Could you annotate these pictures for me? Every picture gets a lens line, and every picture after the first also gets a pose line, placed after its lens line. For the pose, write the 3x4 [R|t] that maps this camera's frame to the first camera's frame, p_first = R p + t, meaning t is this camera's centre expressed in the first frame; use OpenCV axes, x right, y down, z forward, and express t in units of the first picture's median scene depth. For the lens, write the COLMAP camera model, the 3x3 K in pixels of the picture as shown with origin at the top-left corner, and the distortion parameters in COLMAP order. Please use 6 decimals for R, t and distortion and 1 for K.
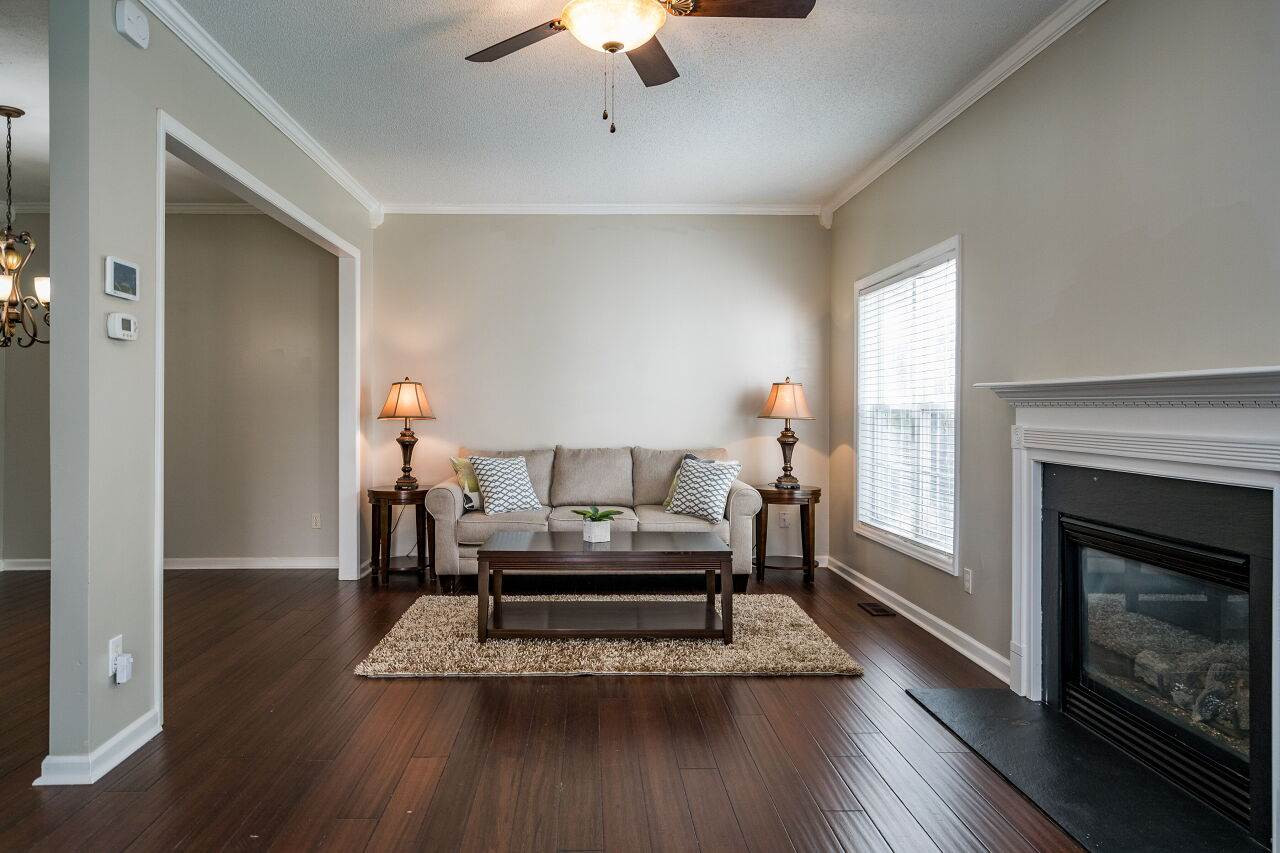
lens RADIAL K [[849.7, 0, 593.9], [0, 849.7, 407.2], [0, 0, 1]] dist [0.006366, -0.002360]
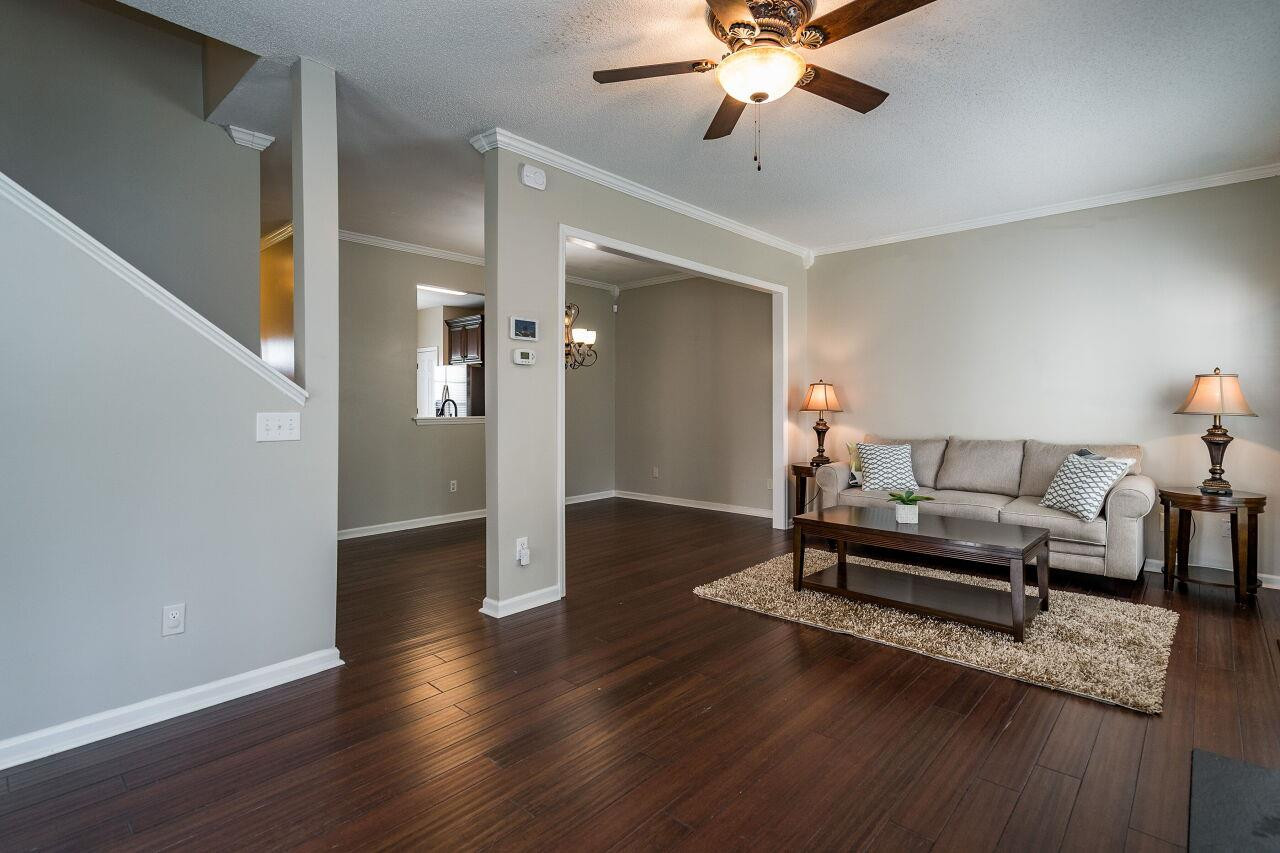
lens RADIAL K [[614.5, 0, 649.5], [0, 614.5, 401.4], [0, 0, 1]] dist [-0.001142, -0.002087]
pose [[0.734164, -0.003265, -0.678964, 0.246944], [0.002608, 0.999995, -0.001988, -0.001069], [0.678967, -0.000311, 0.734169, 0.138532]]
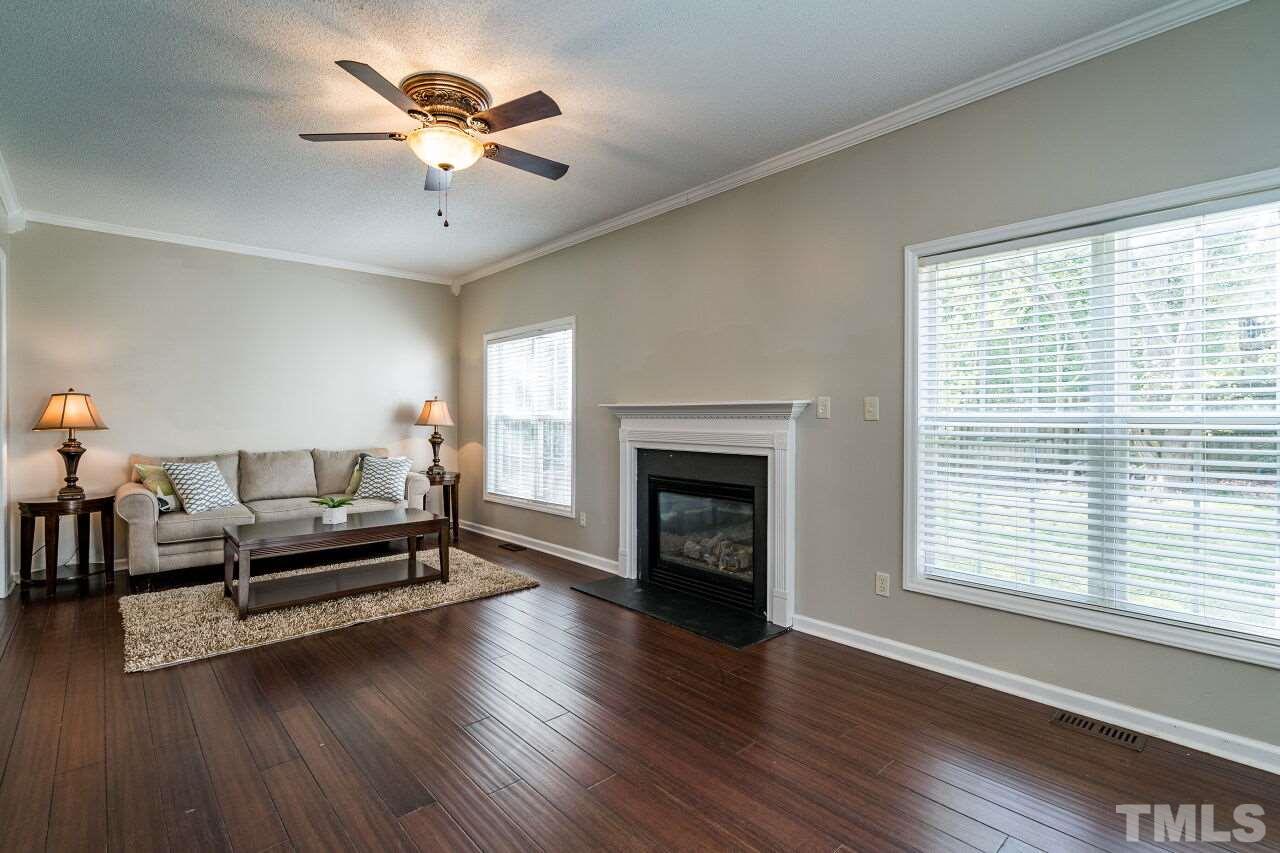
lens RADIAL K [[605.1, 0, 637.4], [0, 605.1, 415.4], [0, 0, 1]] dist [-0.001371, 0.002049]
pose [[0.750029, 0.000977, 0.661404, -0.207563], [-0.000324, 0.999999, -0.001110, -0.002759], [-0.661405, 0.000618, 0.750029, 0.013377]]
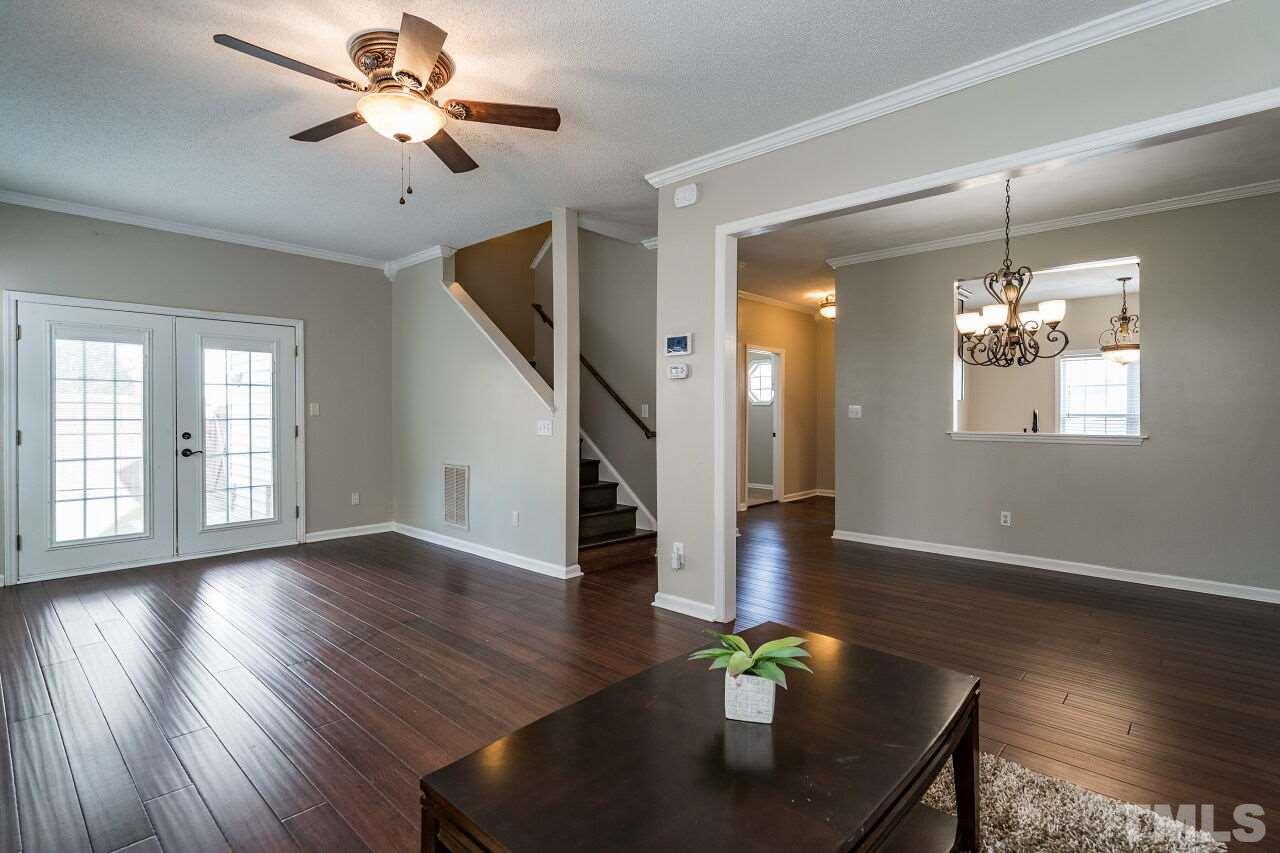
lens RADIAL K [[605.1, 0, 652.6], [0, 605.1, 408.4], [0, 0, 1]] dist [-0.001371, 0.002049]
pose [[-0.666946, -0.009346, -0.745048, 0.229522], [-0.003095, 0.999947, -0.009773, -0.001089], [0.745100, -0.004212, -0.666939, 0.964912]]
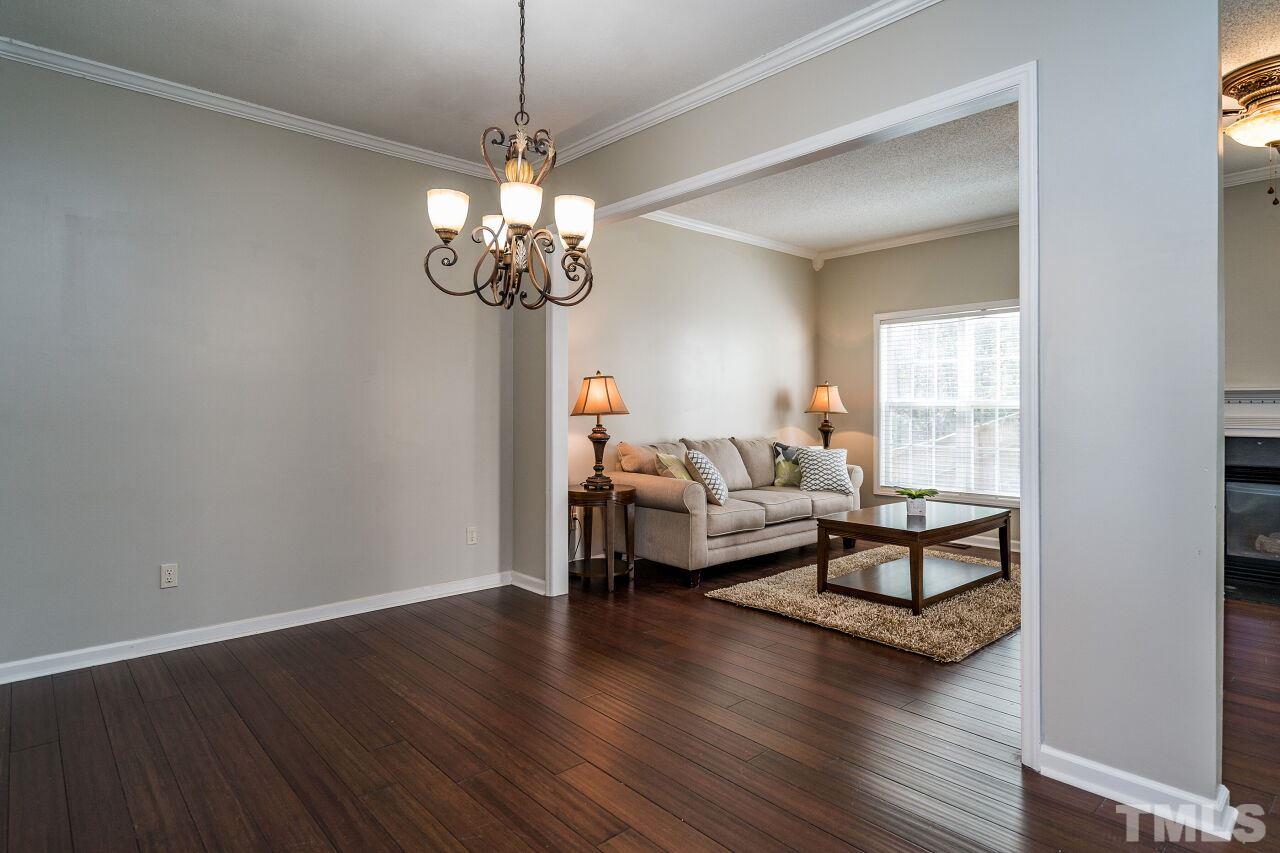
lens RADIAL K [[679.8, 0, 634.4], [0, 679.8, 416.6], [0, 0, 1]] dist [-0.013918, -0.000206]
pose [[0.753607, -0.007259, 0.657285, -0.745650], [-0.005979, 0.999822, 0.017897, 0.002380], [-0.657298, -0.017418, 0.753430, 0.436948]]
